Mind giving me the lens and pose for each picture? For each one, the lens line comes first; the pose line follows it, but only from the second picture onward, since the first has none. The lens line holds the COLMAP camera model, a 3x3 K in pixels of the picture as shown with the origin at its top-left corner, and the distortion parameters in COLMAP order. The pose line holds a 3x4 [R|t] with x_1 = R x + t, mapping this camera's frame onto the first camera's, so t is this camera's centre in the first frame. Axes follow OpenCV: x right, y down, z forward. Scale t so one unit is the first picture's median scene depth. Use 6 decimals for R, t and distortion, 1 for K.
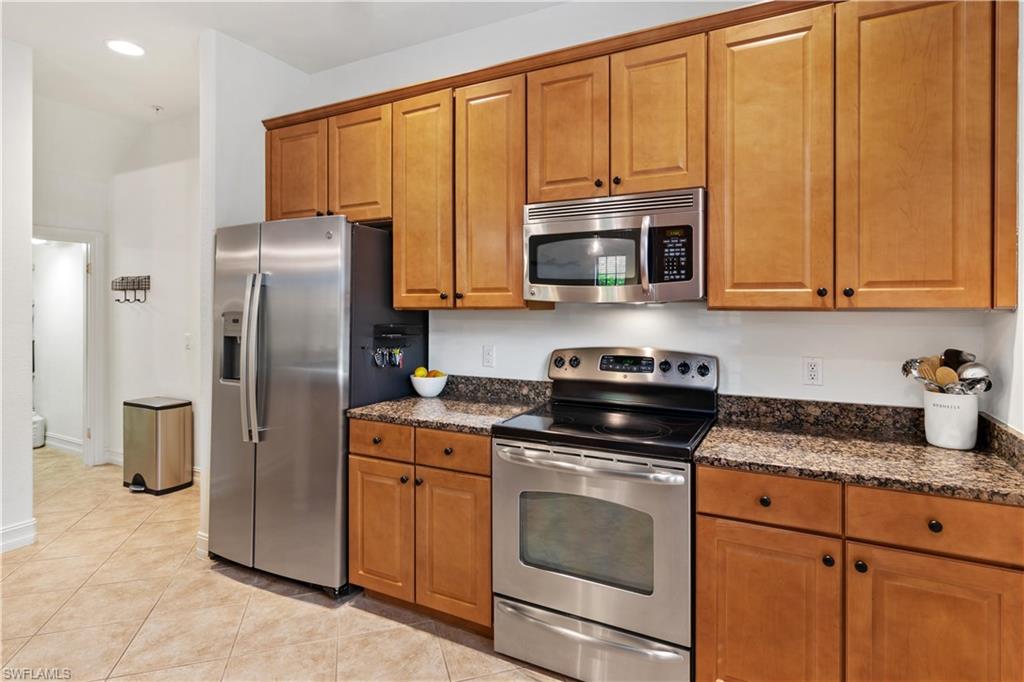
lens RADIAL K [[536.5, 0, 504.0], [0, 536.5, 305.9], [0, 0, 1]] dist [-0.003923, -0.000963]
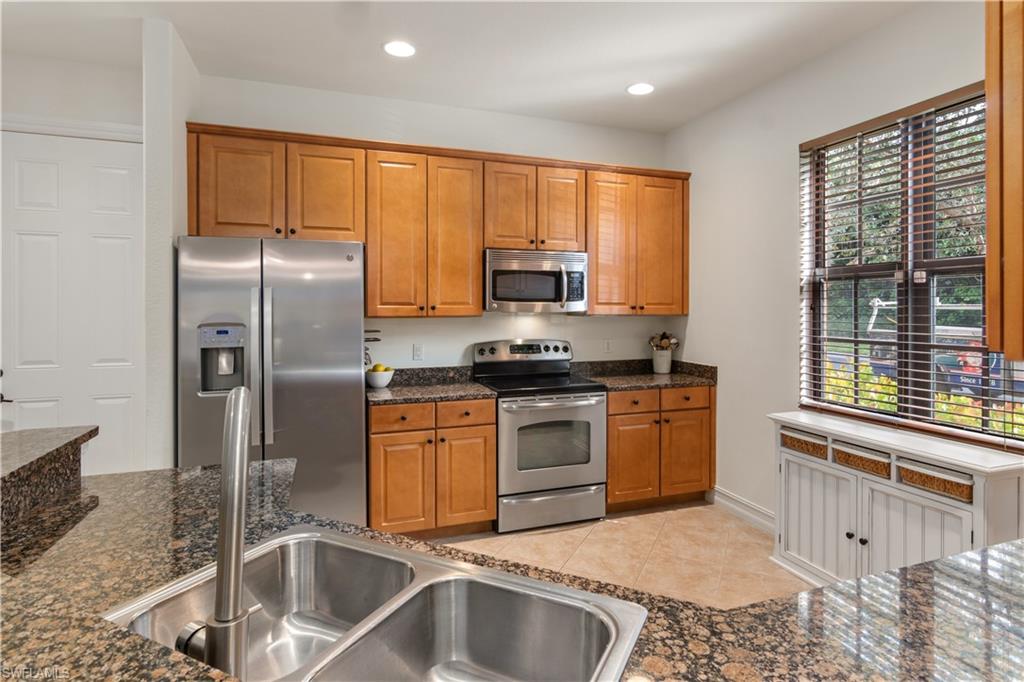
lens RADIAL K [[536.5, 0, 511.2], [0, 536.5, 313.4], [0, 0, 1]] dist [-0.003923, -0.000963]
pose [[0.684394, -0.009367, 0.729052, -1.039456], [0.001812, 0.999936, 0.011146, -0.020840], [-0.729110, -0.006307, 0.684367, -0.099371]]
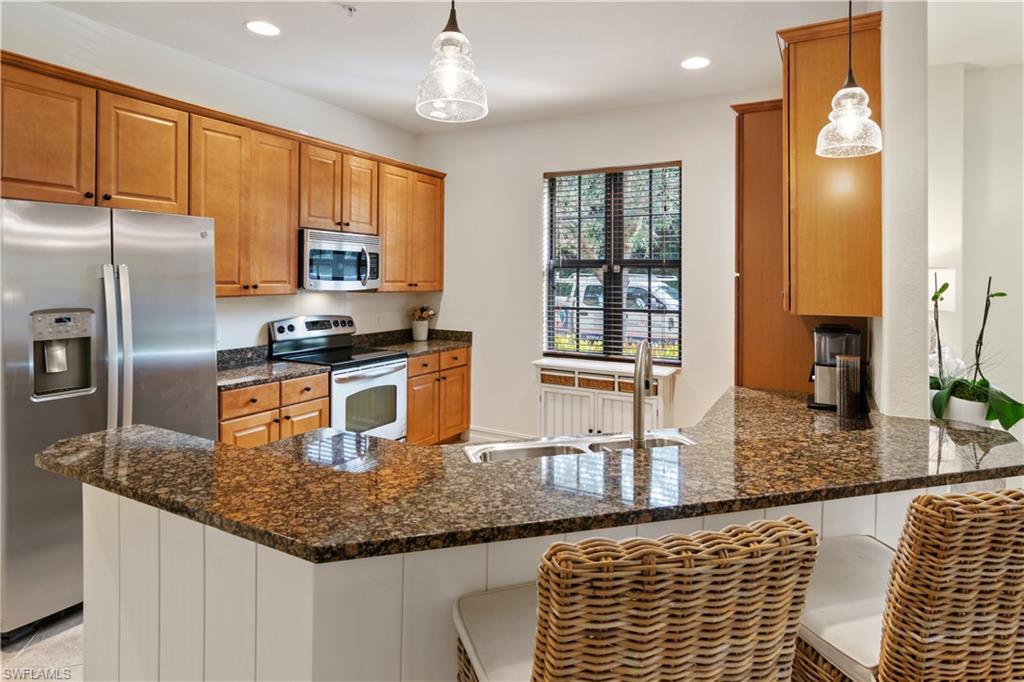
lens RADIAL K [[579.2, 0, 514.2], [0, 579.2, 278.8], [0, 0, 1]] dist [0.009069, 0.001245]
pose [[0.026099, -0.002991, 0.999655, -1.658926], [-0.006925, 0.999971, 0.003173, -0.051259], [-0.999635, -0.007005, 0.026078, 0.343964]]
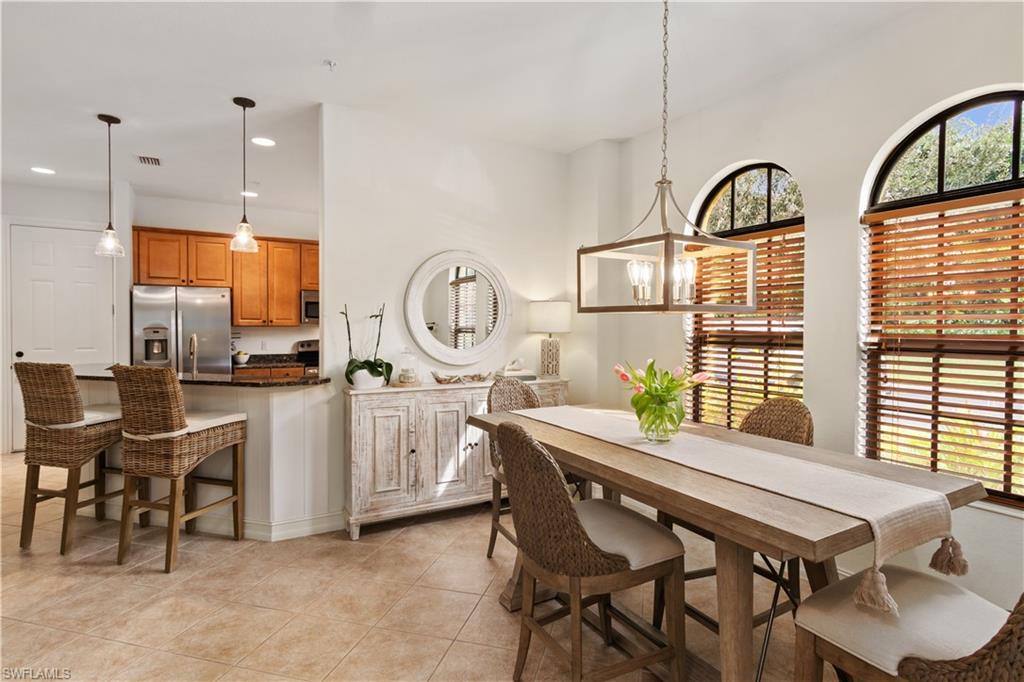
lens RADIAL K [[536.5, 0, 512.9], [0, 536.5, 340.2], [0, 0, 1]] dist [-0.003923, -0.000963]
pose [[0.547194, -0.022162, 0.836713, -1.787748], [0.001597, 0.999675, 0.025434, 0.009617], [-0.837005, -0.012581, 0.547051, -1.565512]]
